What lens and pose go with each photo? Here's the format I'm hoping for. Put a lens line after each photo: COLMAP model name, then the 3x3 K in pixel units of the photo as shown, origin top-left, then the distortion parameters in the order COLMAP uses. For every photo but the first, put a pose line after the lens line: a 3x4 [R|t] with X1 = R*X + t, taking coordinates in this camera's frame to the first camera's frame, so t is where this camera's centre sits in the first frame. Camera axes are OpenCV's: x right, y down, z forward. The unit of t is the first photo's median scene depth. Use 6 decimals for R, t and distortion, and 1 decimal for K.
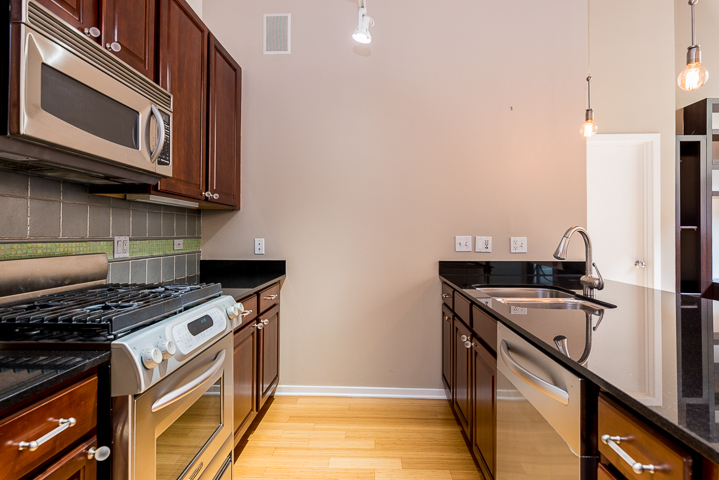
lens RADIAL K [[393.1, 0, 360.9], [0, 393.1, 234.7], [0, 0, 1]] dist [-0.005590, -0.003765]
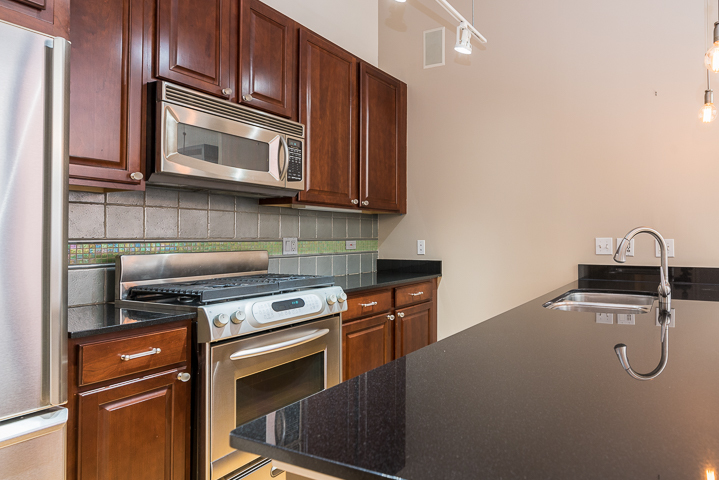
lens RADIAL K [[383.7, 0, 389.5], [0, 383.7, 236.0], [0, 0, 1]] dist [-0.007190, 0.000203]
pose [[0.927805, -0.000049, -0.373066, 0.158777], [-0.000601, 0.999998, -0.001627, 0.001234], [0.373066, 0.001733, 0.927803, -0.024878]]
